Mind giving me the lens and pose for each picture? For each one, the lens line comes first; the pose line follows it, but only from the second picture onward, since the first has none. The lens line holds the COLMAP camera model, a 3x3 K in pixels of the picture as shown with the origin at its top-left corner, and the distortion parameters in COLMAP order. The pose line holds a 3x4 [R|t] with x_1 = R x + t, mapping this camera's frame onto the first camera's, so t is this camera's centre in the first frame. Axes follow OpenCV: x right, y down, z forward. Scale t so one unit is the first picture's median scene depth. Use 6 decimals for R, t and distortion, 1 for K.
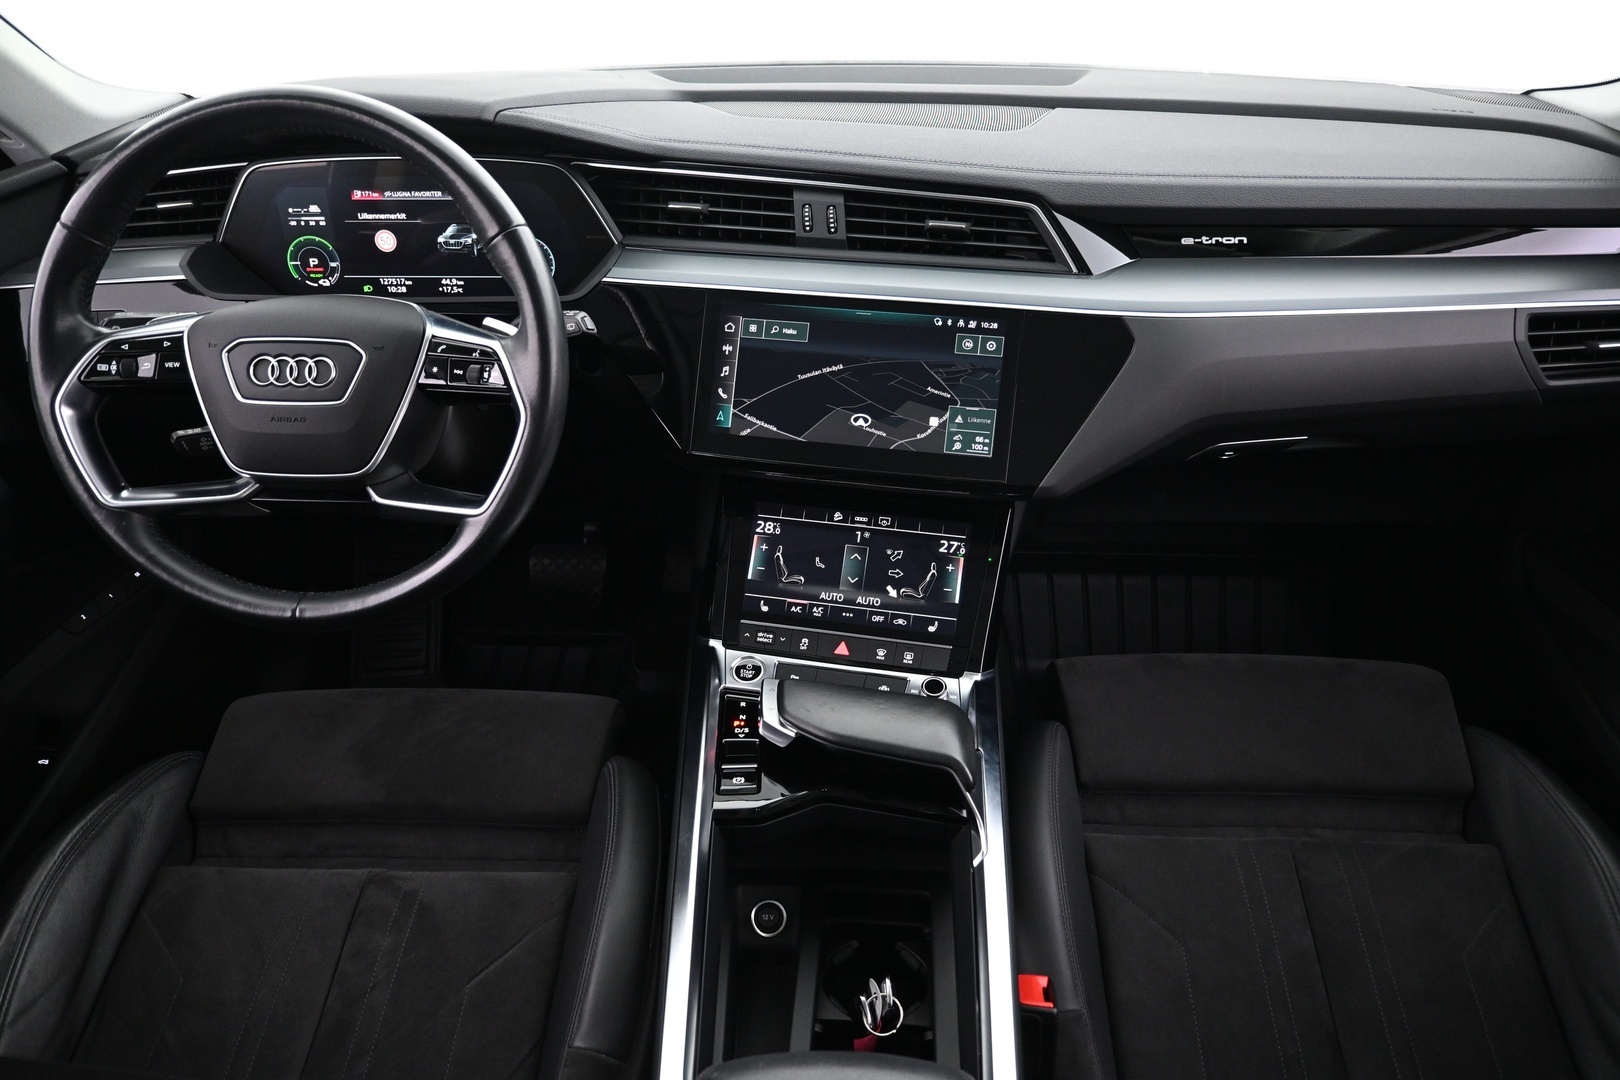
lens RADIAL K [[1098.0, 0, 802.5], [0, 1098.0, 533.8], [0, 0, 1]] dist [0.003461, -0.008418]
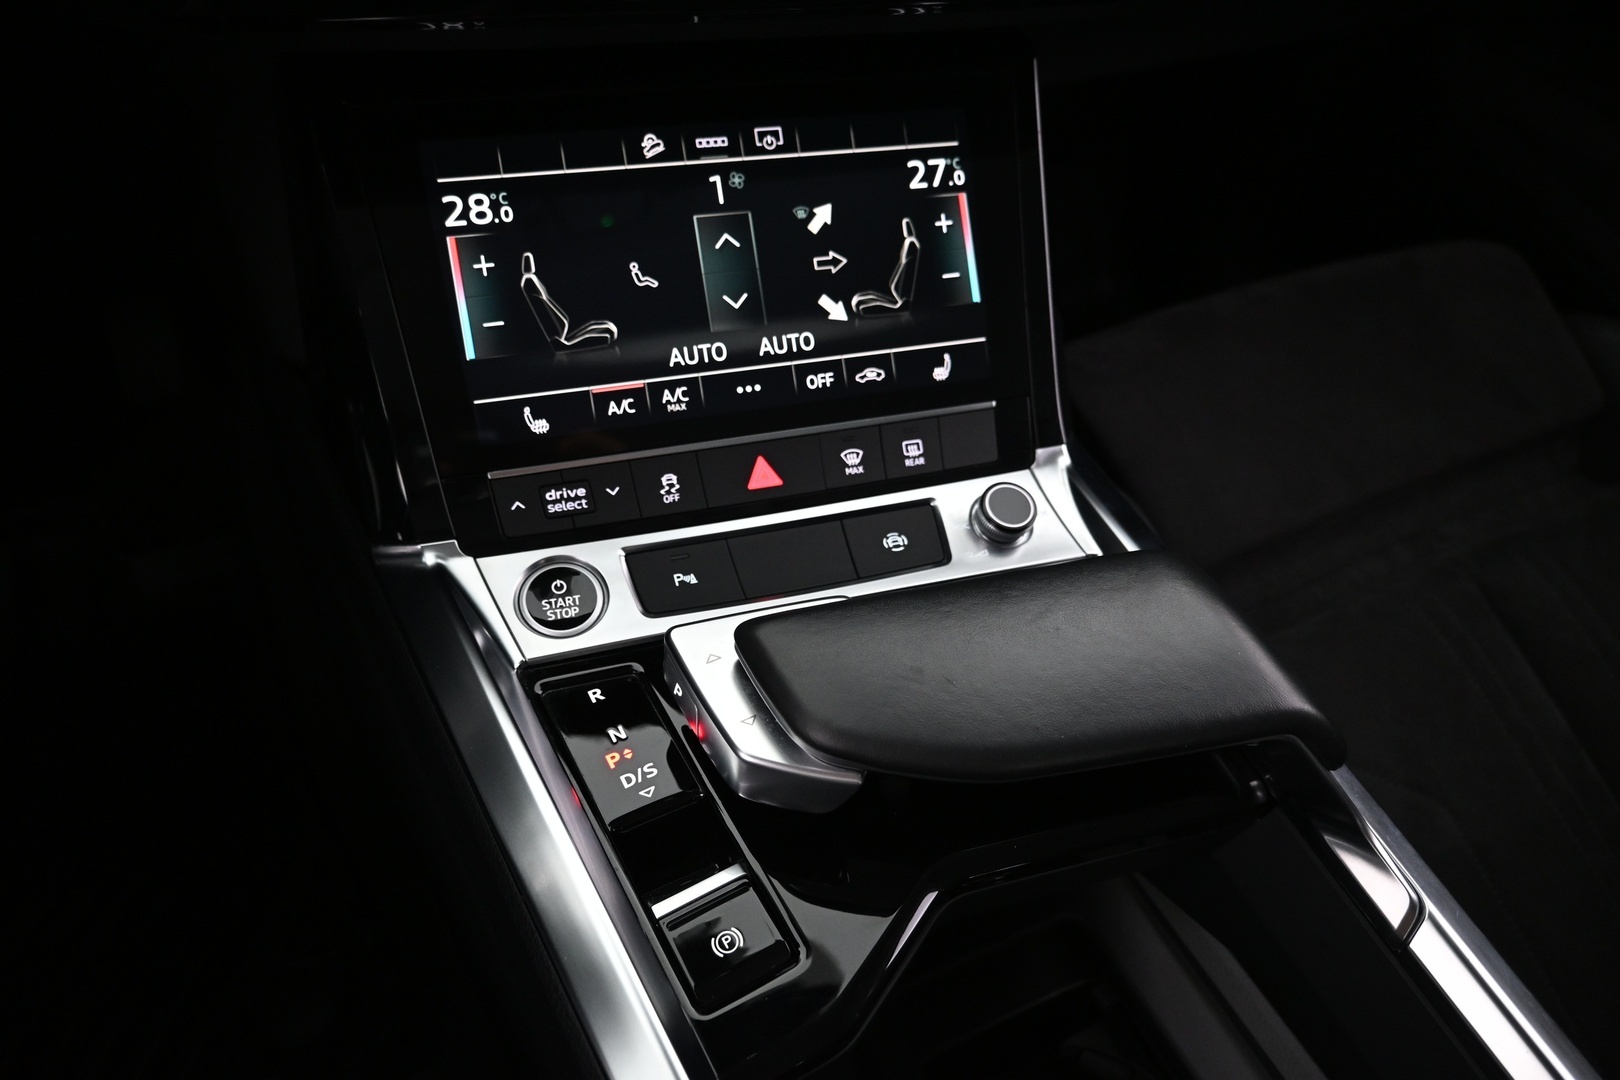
lens RADIAL K [[1098.0, 0, 802.8], [0, 1098.0, 536.7], [0, 0, 1]] dist [0.003461, -0.008418]
pose [[0.865513, -0.304295, 0.397859, -0.121732], [0.175320, 0.928108, 0.328450, -0.005963], [-0.469202, -0.214525, 0.856638, 0.635447]]
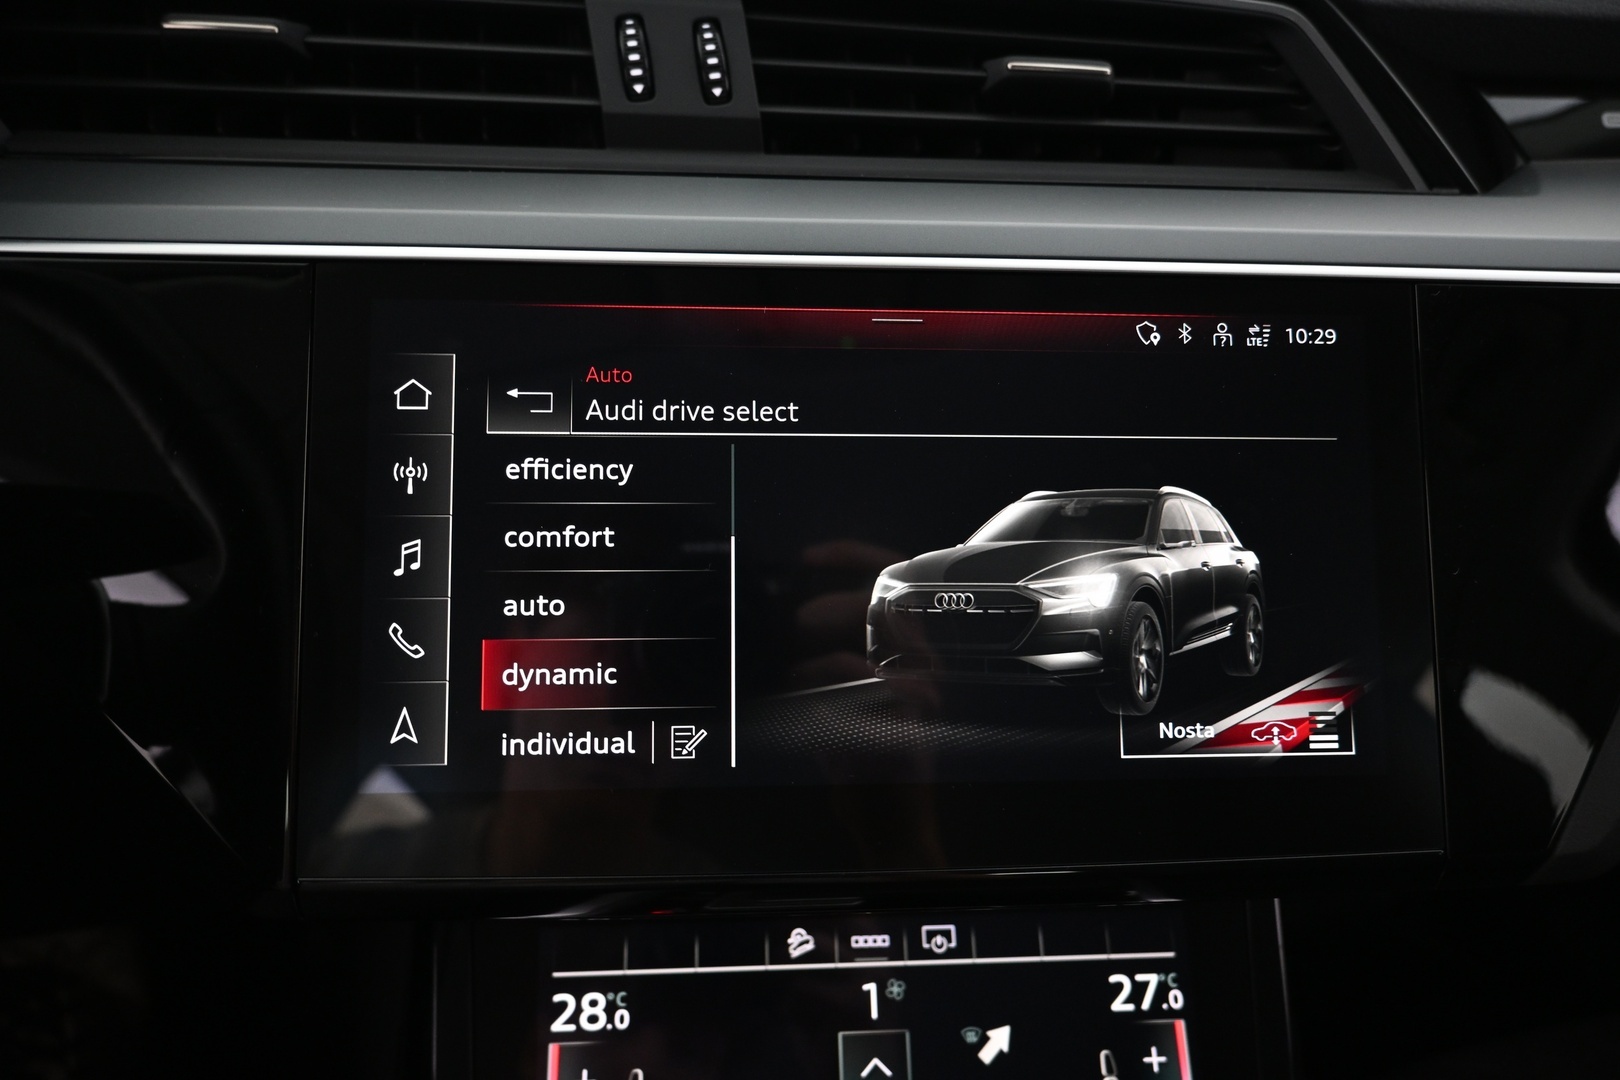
lens RADIAL K [[1098.0, 0, 801.9], [0, 1098.0, 535.6], [0, 0, 1]] dist [0.003461, -0.008418]
pose [[0.957133, -0.088924, 0.275660, -0.050064], [0.113423, 0.990771, -0.074214, -0.117845], [-0.266516, 0.102299, 0.958386, 0.689640]]
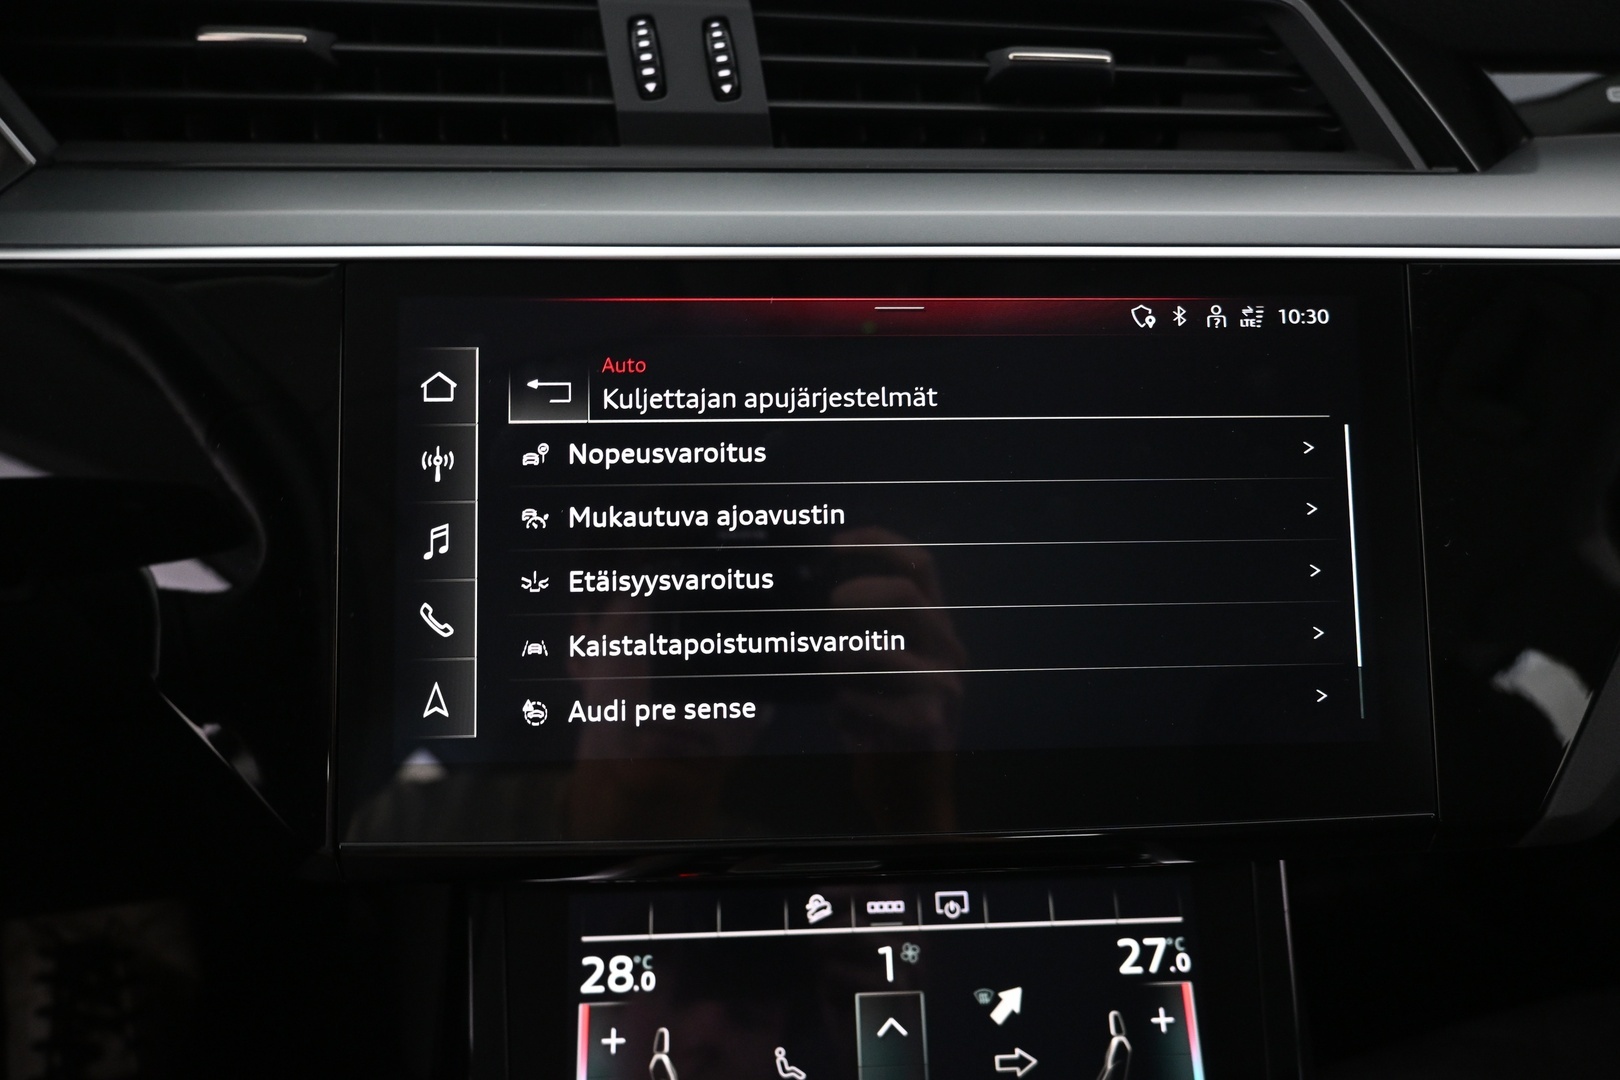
lens RADIAL K [[1098.0, 0, 803.0], [0, 1098.0, 535.8], [0, 0, 1]] dist [0.003461, -0.008418]
pose [[0.963191, -0.104316, 0.247751, -0.047796], [0.123549, 0.990314, -0.063356, -0.115299], [-0.238742, 0.091633, 0.966750, 0.676507]]
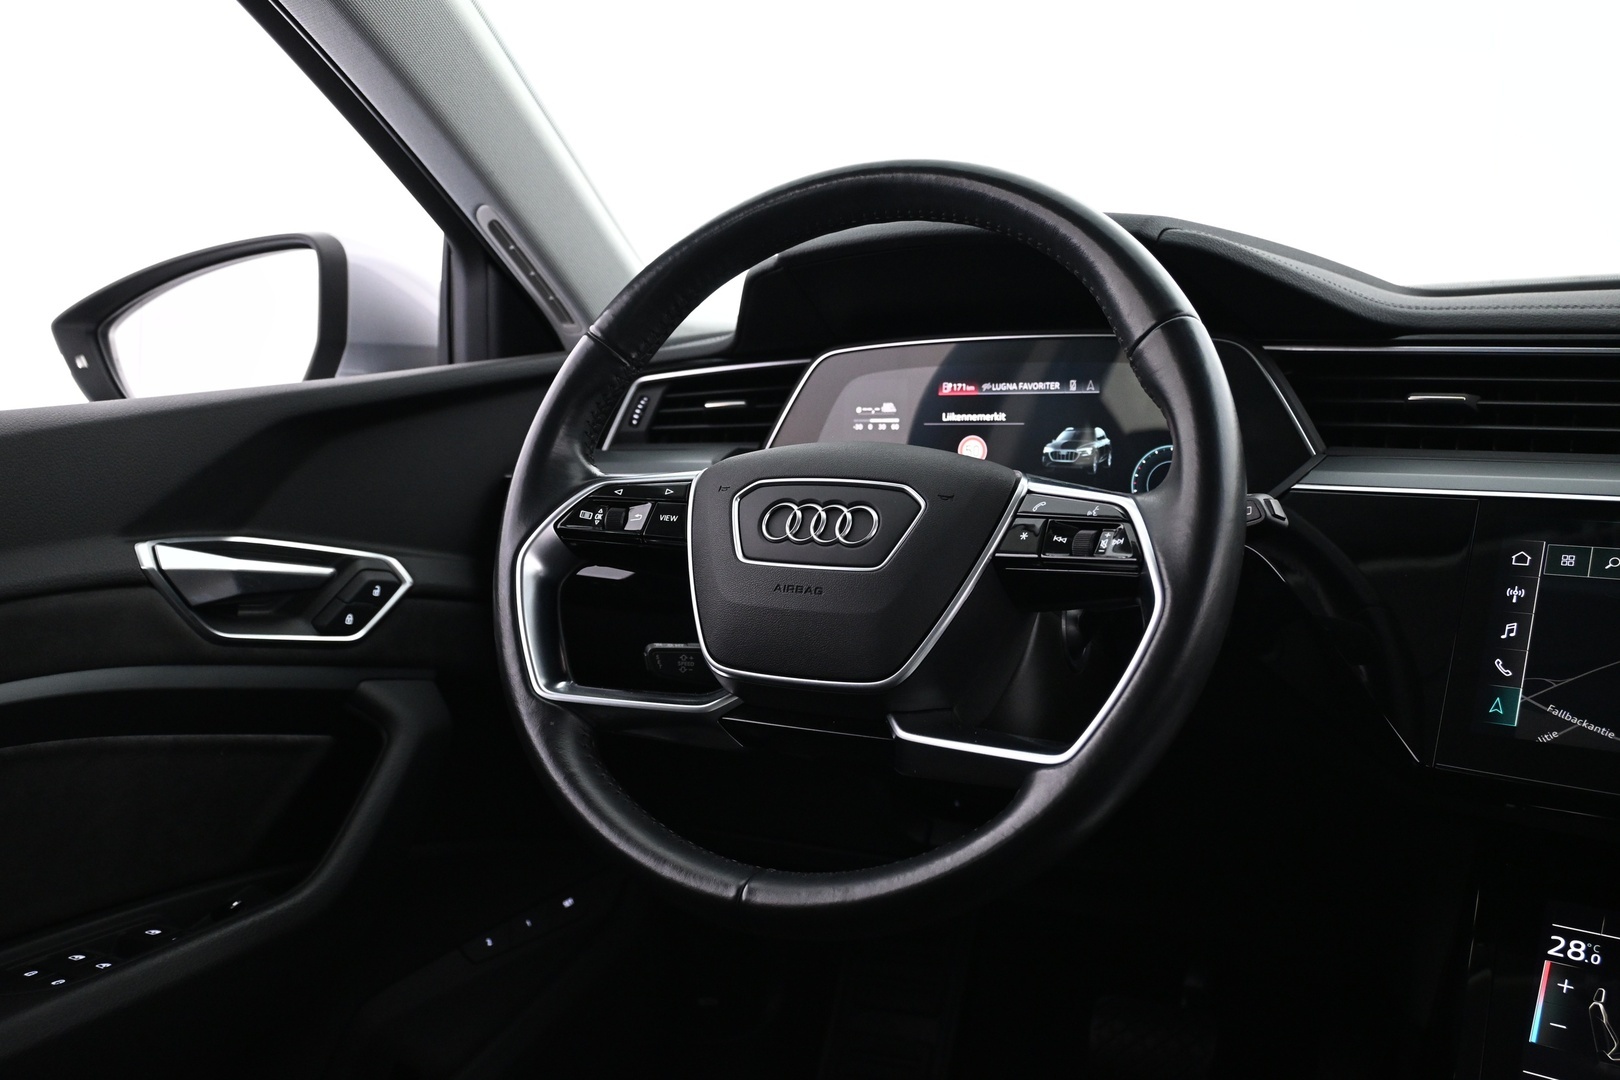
lens RADIAL K [[1406.4, 0, 799.6], [0, 1406.4, 524.6], [0, 0, 1]] dist [-0.018469, 0.002223]
pose [[0.894757, 0.035892, -0.445108, -0.075667], [-0.210990, 0.912466, -0.350555, 0.125546], [0.393564, 0.407575, 0.824009, 0.234627]]
